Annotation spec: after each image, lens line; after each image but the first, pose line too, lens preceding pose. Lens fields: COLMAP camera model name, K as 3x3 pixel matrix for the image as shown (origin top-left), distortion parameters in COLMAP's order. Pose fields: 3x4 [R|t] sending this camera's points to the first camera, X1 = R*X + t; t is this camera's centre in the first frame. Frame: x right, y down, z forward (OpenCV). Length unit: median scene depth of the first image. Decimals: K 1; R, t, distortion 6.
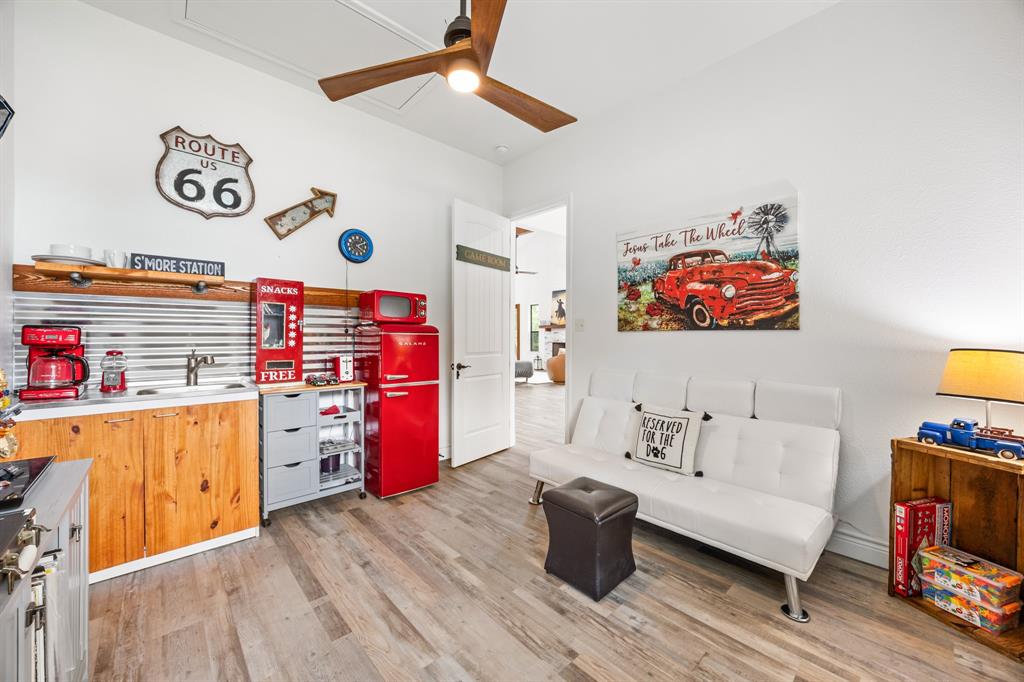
lens RADIAL K [[395.7, 0, 513.7], [0, 395.7, 339.6], [0, 0, 1]] dist [-0.000803, -0.000030]
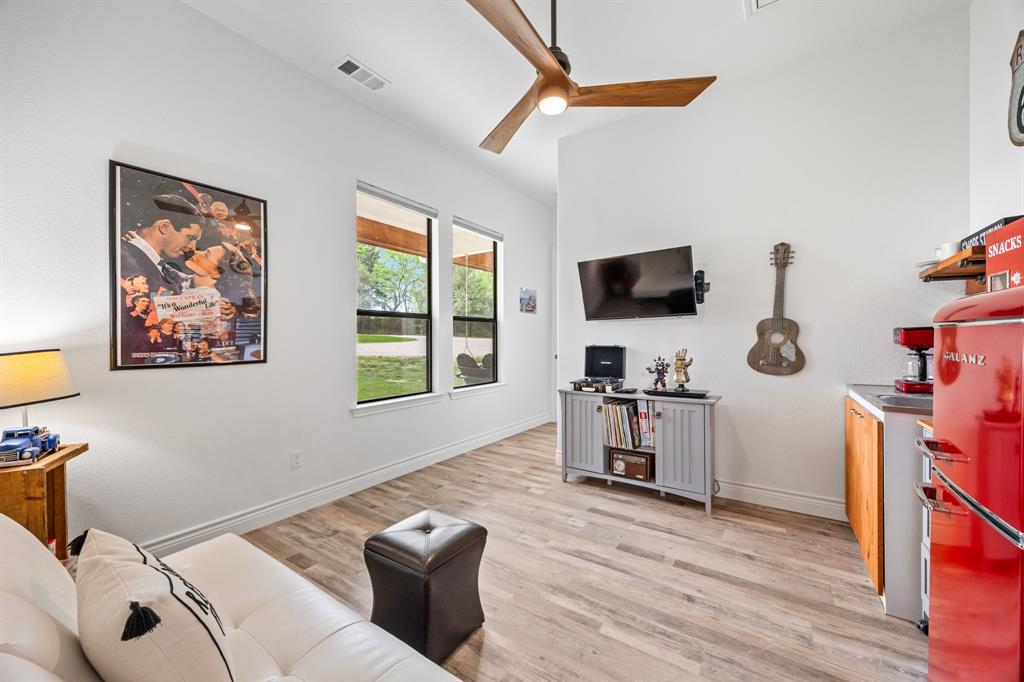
lens RADIAL K [[395.7, 0, 513.7], [0, 395.7, 339.6], [0, 0, 1]] dist [-0.000803, -0.000030]
pose [[-0.973883, 0.003771, -0.227018, 0.221867], [0.002725, 0.999984, 0.004922, -0.005274], [0.227033, 0.004175, -0.973878, 1.987100]]
